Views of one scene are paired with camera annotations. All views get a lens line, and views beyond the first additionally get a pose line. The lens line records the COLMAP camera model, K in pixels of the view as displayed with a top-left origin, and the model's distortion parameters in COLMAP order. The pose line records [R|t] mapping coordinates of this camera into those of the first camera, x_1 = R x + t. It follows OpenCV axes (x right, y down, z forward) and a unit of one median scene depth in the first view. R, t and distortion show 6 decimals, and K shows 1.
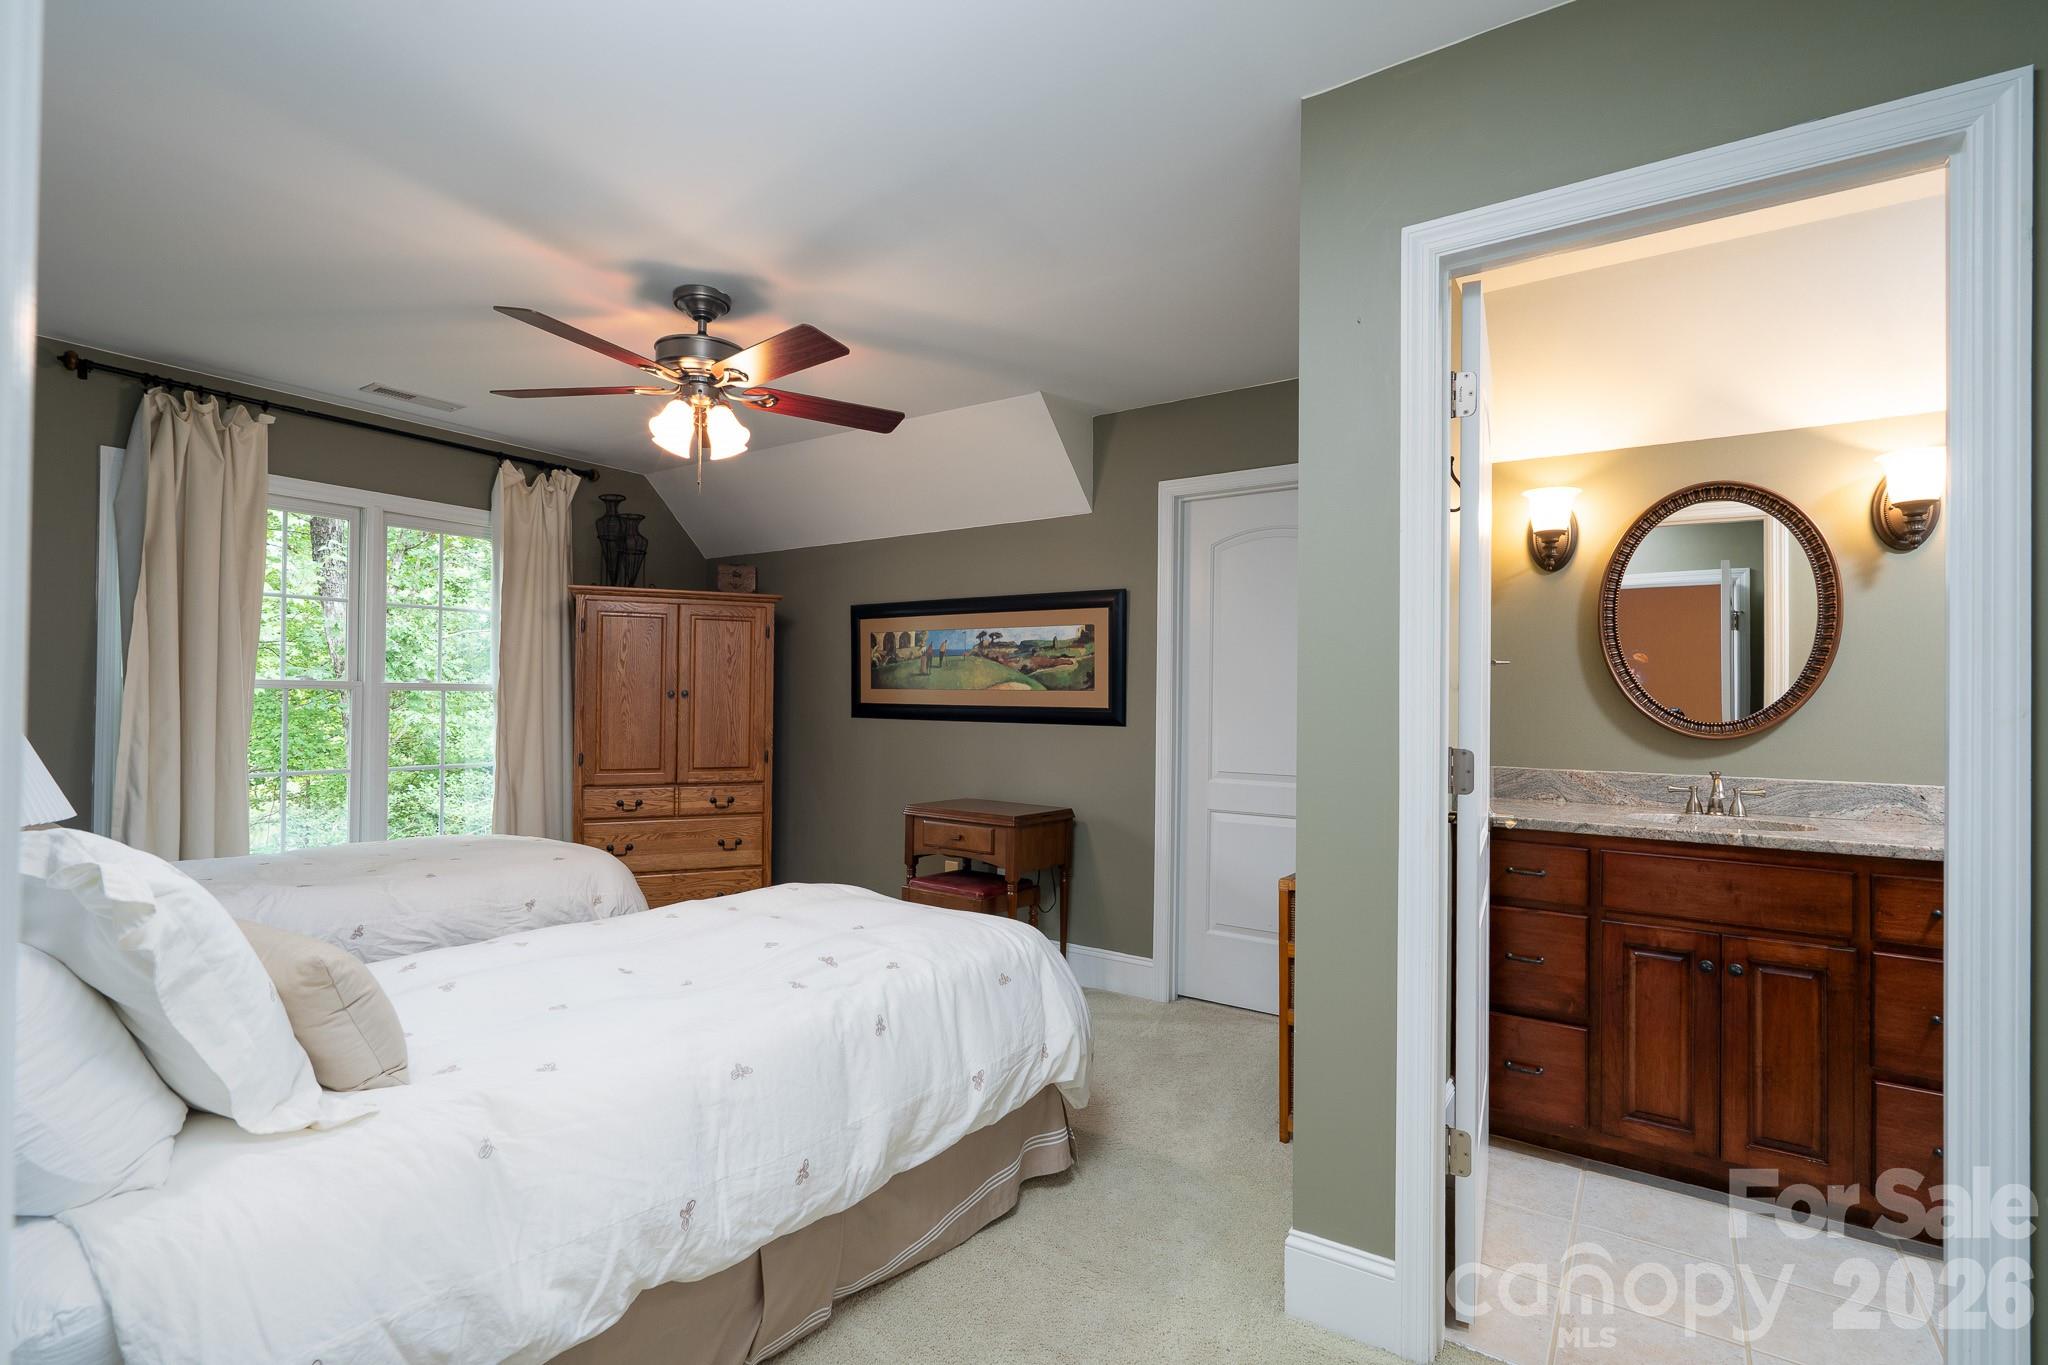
lens RADIAL K [[940.7, 0, 1026.1], [0, 940.7, 690.3], [0, 0, 1]] dist [-0.003343, 0.000371]
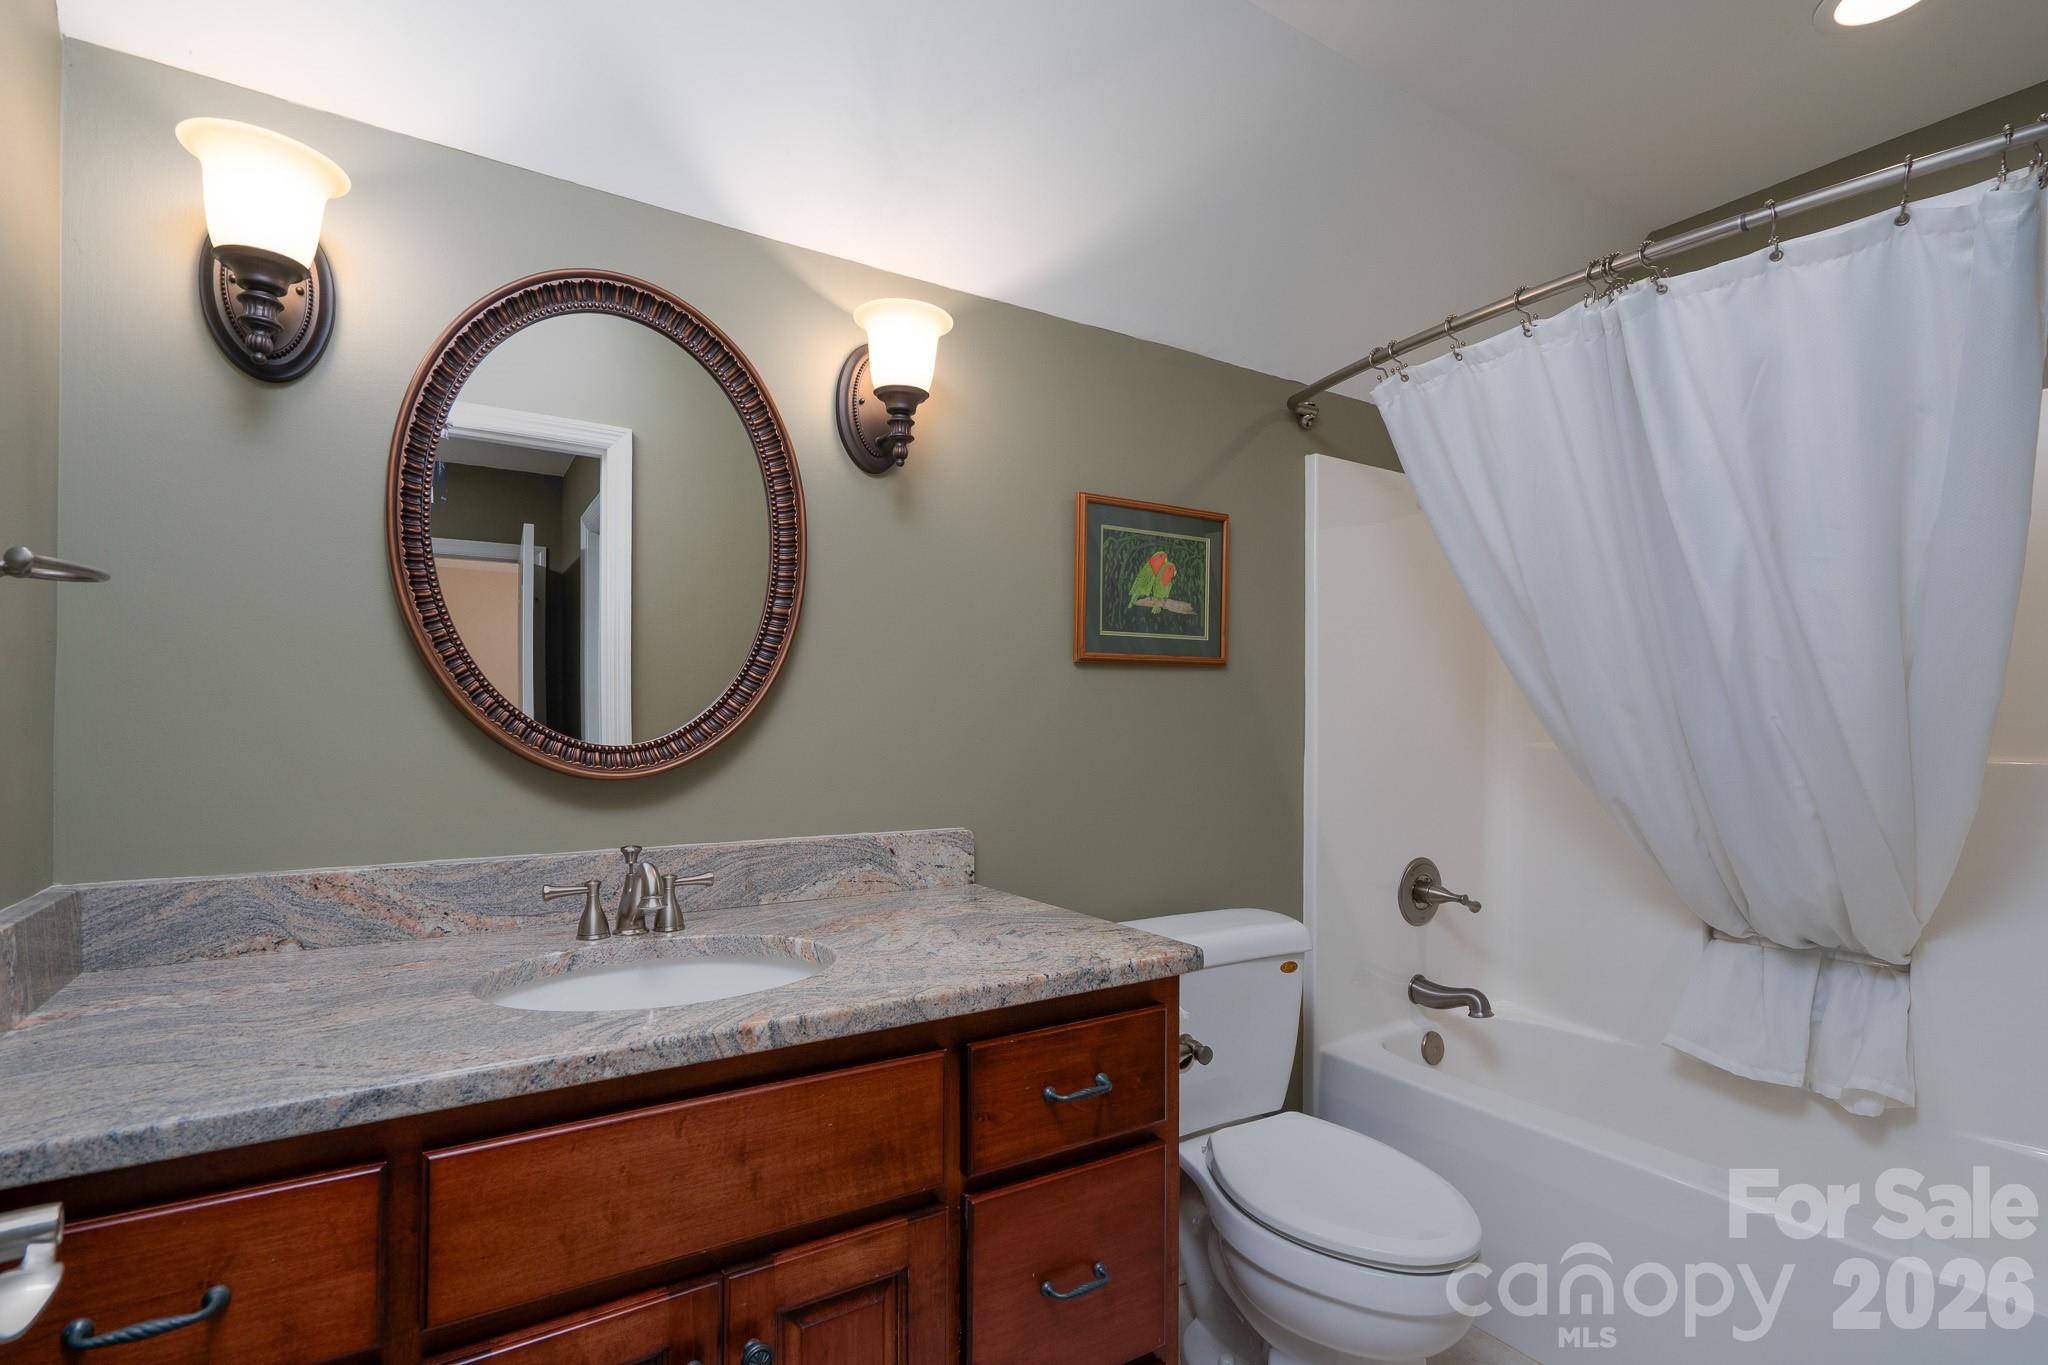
lens RADIAL K [[940.7, 0, 1007.3], [0, 940.7, 714.0], [0, 0, 1]] dist [-0.003343, 0.000371]
pose [[0.386835, -0.003049, 0.922144, 0.378207], [-0.011297, 0.999904, 0.008045, 0.011971], [-0.922080, -0.013530, 0.386763, 0.668252]]
